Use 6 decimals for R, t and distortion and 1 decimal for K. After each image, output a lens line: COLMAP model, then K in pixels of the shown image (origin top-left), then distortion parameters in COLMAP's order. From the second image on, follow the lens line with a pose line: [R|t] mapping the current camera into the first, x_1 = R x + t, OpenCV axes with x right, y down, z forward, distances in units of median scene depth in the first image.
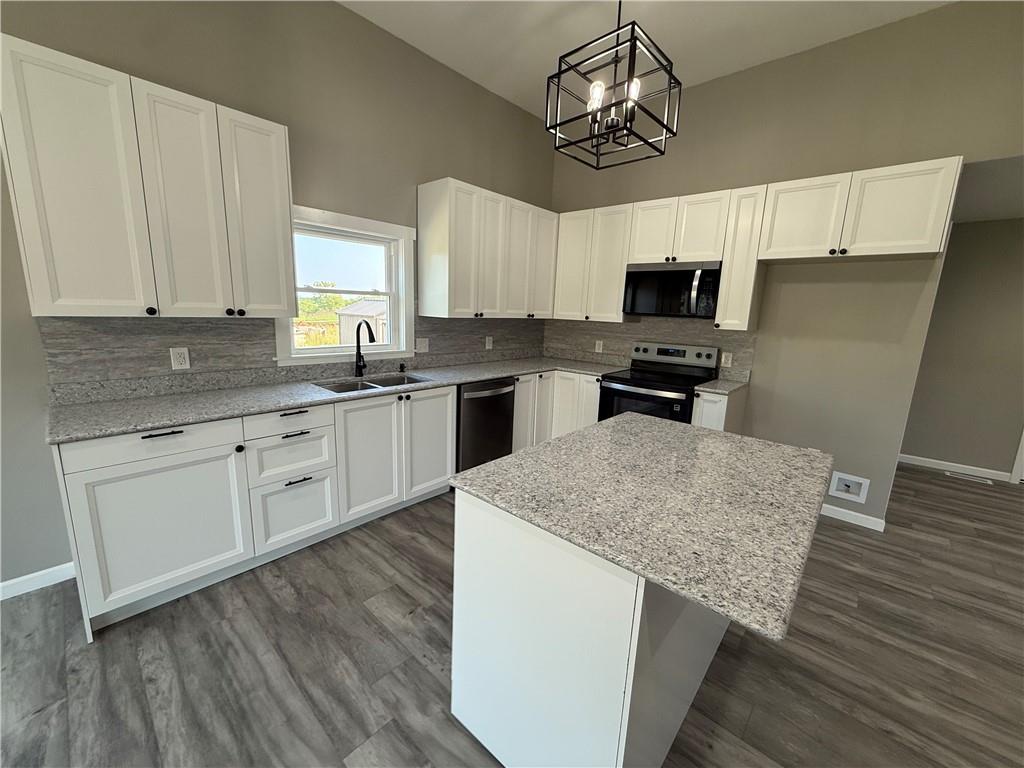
lens RADIAL K [[408.9, 0, 510.3], [0, 408.9, 382.4], [0, 0, 1]] dist [0.001065, 0.000359]
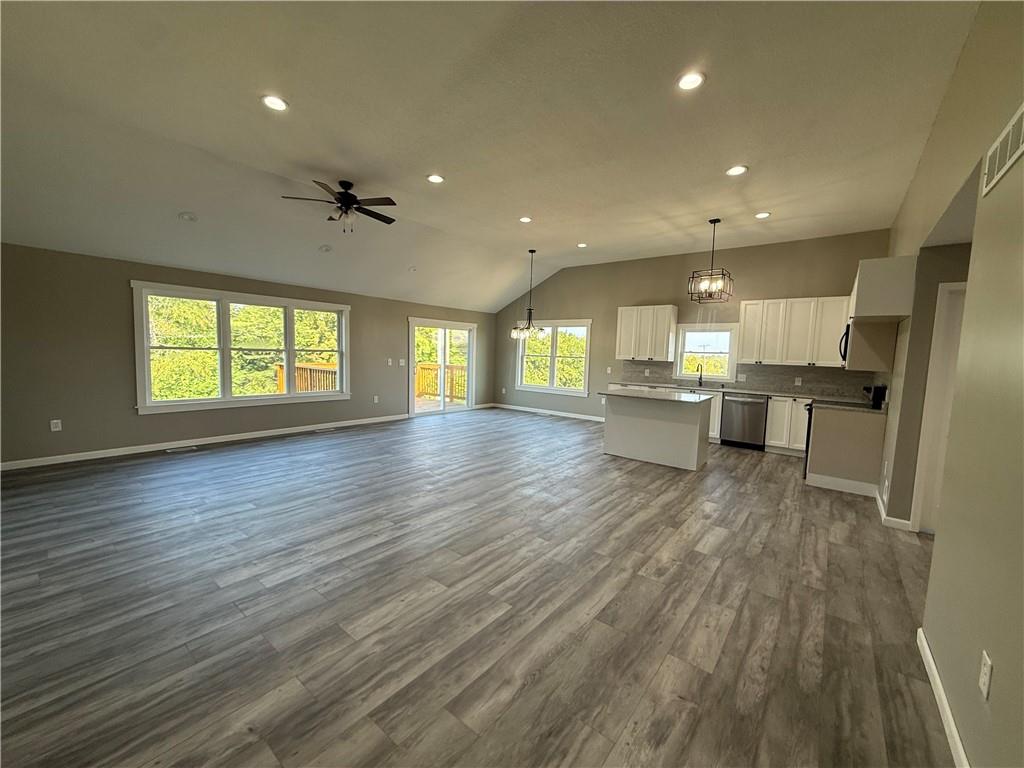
lens RADIAL K [[409.3, 0, 509.3], [0, 409.3, 386.4], [0, 0, 1]] dist [0.000066, 0.000060]
pose [[0.060029, 0.049483, -0.996969, 1.881269], [-0.207726, 0.977524, 0.036010, 0.127340], [0.976343, 0.204935, 0.068958, -0.271242]]
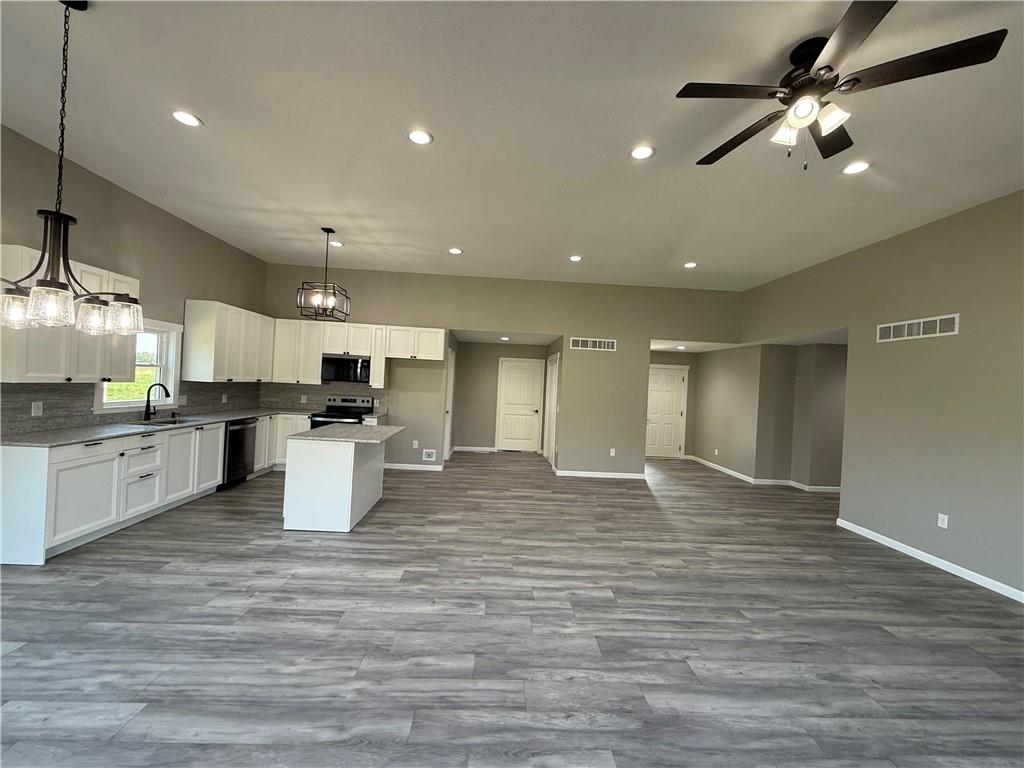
lens RADIAL K [[409.3, 0, 509.3], [0, 409.3, 386.4], [0, 0, 1]] dist [0.000066, 0.000060]
pose [[0.714845, -0.004665, 0.699267, -0.436928], [0.100123, 0.990357, -0.095747, 0.129990], [-0.692078, 0.138457, 0.708419, -0.943909]]
